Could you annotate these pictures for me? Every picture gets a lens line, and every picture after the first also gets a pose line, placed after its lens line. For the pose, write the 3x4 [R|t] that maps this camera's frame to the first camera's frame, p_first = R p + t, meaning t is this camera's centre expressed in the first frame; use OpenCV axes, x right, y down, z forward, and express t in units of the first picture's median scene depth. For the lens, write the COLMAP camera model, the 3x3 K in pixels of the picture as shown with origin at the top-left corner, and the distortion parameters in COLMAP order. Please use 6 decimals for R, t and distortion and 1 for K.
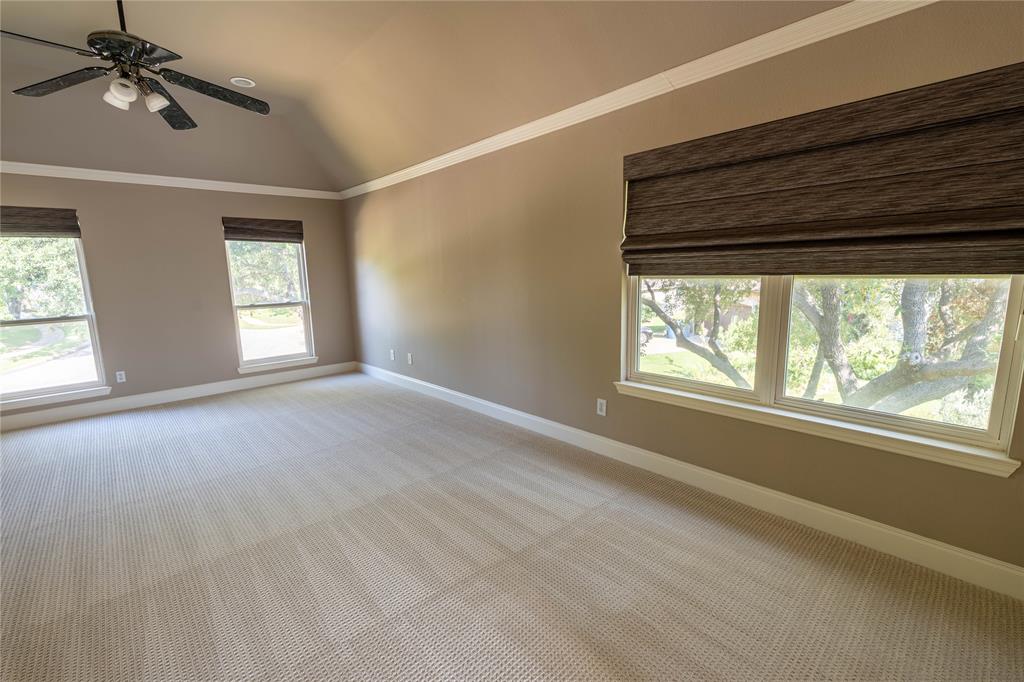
lens RADIAL K [[458.1, 0, 508.2], [0, 458.1, 338.9], [0, 0, 1]] dist [0.000056, -0.000479]
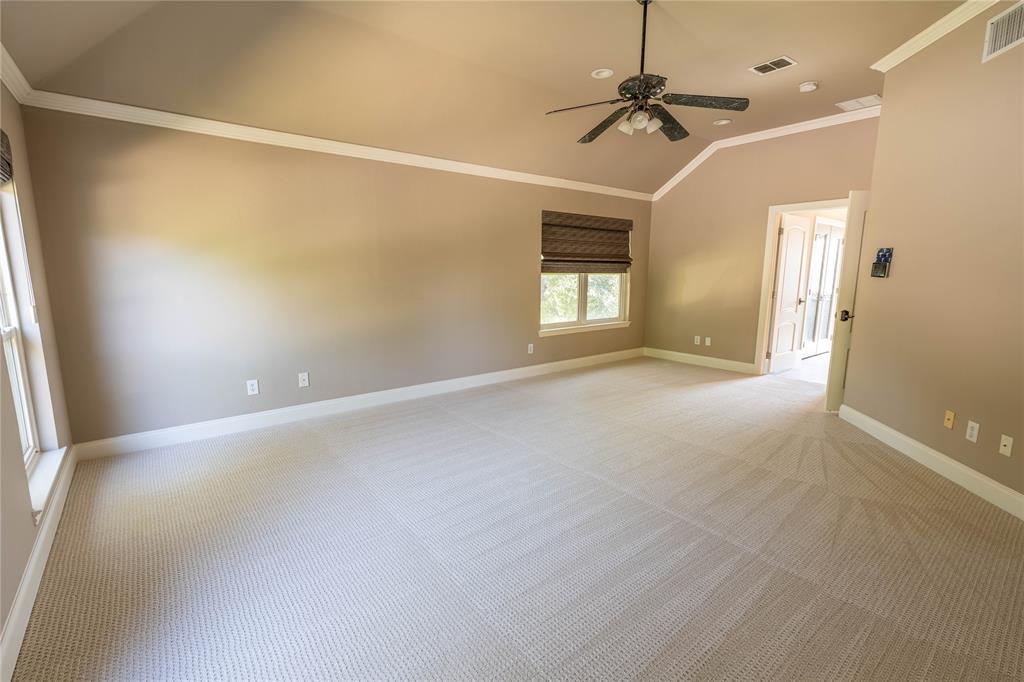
lens RADIAL K [[458.1, 0, 510.7], [0, 458.1, 342.5], [0, 0, 1]] dist [0.000056, -0.000479]
pose [[0.047234, -0.109381, 0.992877, -1.829401], [0.163069, 0.981496, 0.100370, -0.072308], [-0.985483, 0.157167, 0.064197, 1.161310]]
